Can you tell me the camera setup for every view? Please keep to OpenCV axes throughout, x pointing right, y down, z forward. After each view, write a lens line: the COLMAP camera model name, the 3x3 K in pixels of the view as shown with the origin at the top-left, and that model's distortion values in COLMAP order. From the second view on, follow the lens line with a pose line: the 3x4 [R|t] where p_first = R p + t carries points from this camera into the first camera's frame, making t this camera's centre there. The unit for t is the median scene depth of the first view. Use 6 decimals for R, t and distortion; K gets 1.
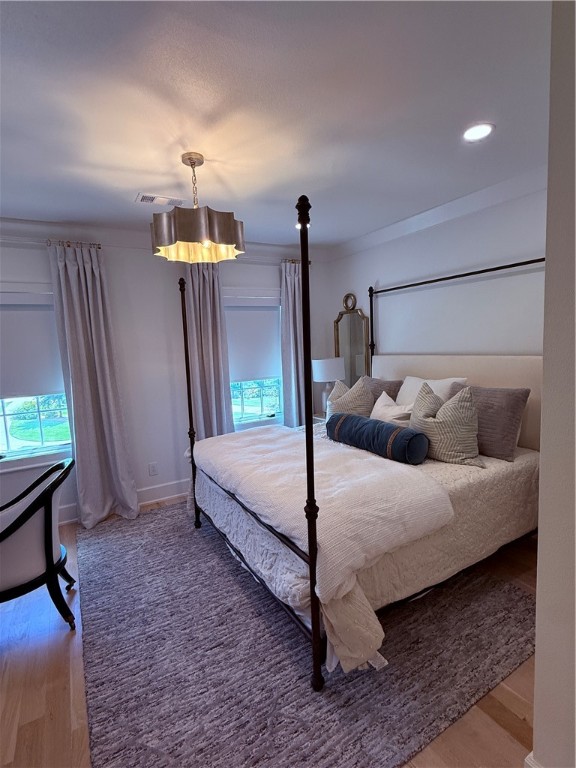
lens RADIAL K [[383.4, 0, 289.9], [0, 383.4, 383.0], [0, 0, 1]] dist [0.004019, -0.000028]
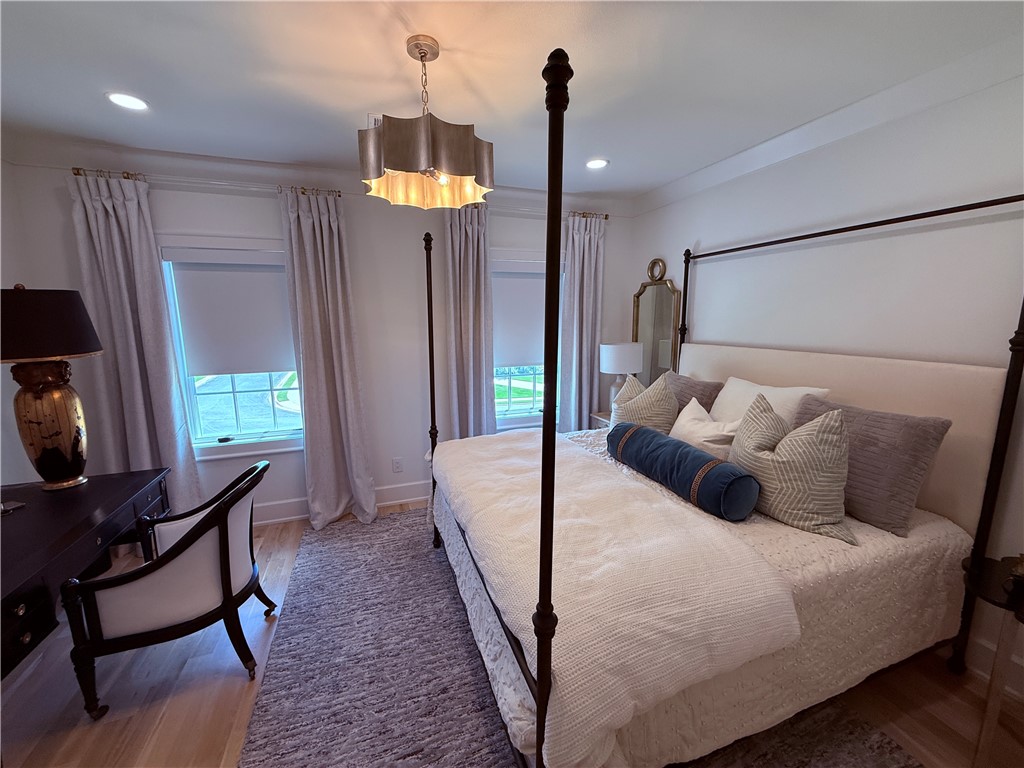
lens RADIAL K [[418.6, 0, 508.5], [0, 418.6, 385.3], [0, 0, 1]] dist [0.000109, 0.000345]
pose [[0.982108, 0.068603, -0.175377, 0.055885], [-0.057671, 0.996105, 0.066694, -0.043973], [0.179270, -0.055387, 0.982240, 0.237072]]
